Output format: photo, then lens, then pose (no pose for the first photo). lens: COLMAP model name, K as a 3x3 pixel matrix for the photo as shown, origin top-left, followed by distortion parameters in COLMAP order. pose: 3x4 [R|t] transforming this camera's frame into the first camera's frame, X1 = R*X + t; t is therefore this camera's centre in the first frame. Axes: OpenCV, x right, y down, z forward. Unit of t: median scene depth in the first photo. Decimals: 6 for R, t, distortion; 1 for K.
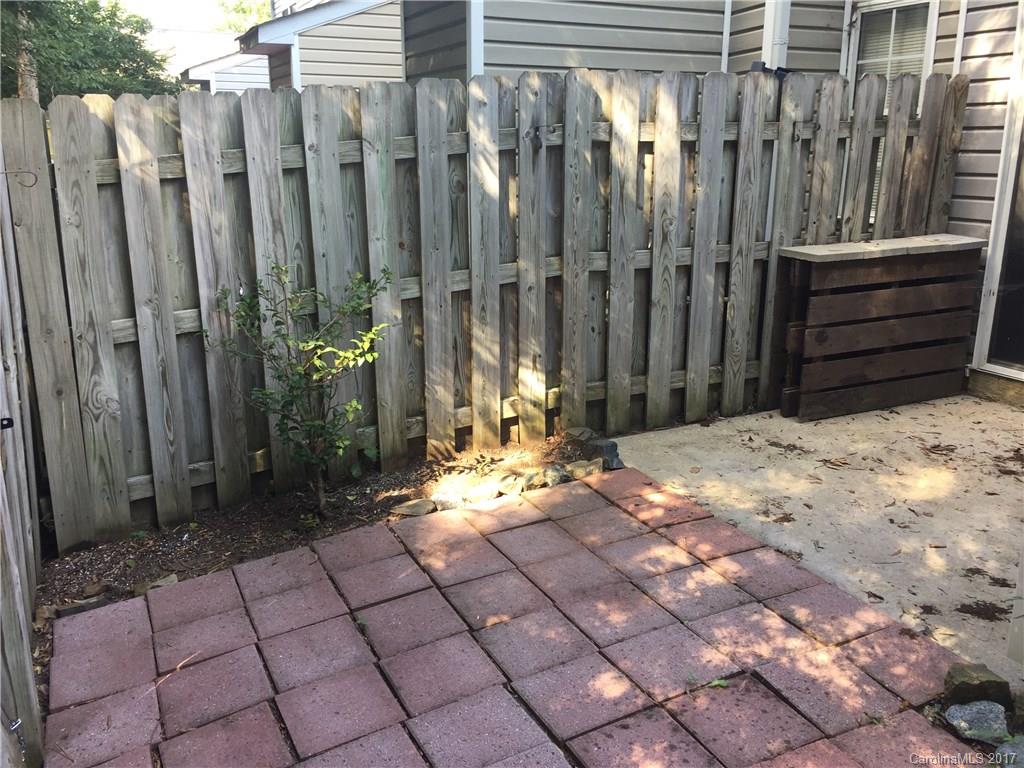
lens RADIAL K [[857.2, 0, 510.1], [0, 857.2, 381.4], [0, 0, 1]] dist [0.036275, -0.032626]
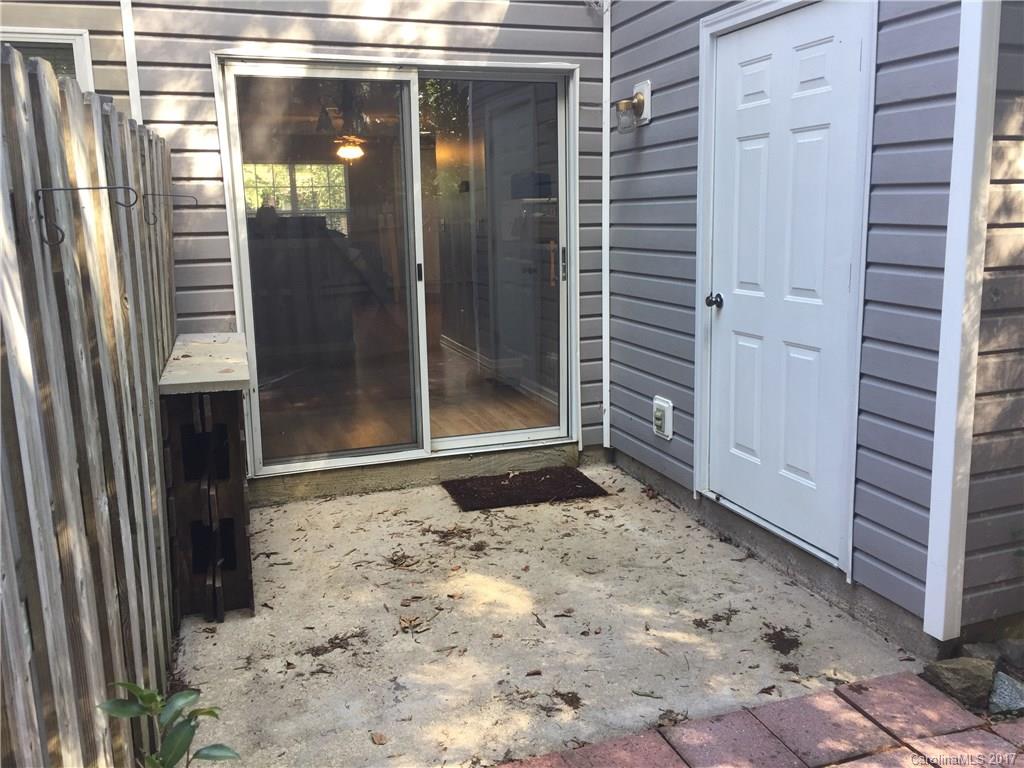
lens RADIAL K [[857.2, 0, 513.1], [0, 857.2, 384.5], [0, 0, 1]] dist [0.036275, -0.032626]
pose [[0.118517, -0.192277, 0.974158, -0.326616], [0.283824, 0.946700, 0.152327, -0.203989], [-0.951524, 0.258436, 0.166773, 0.735775]]
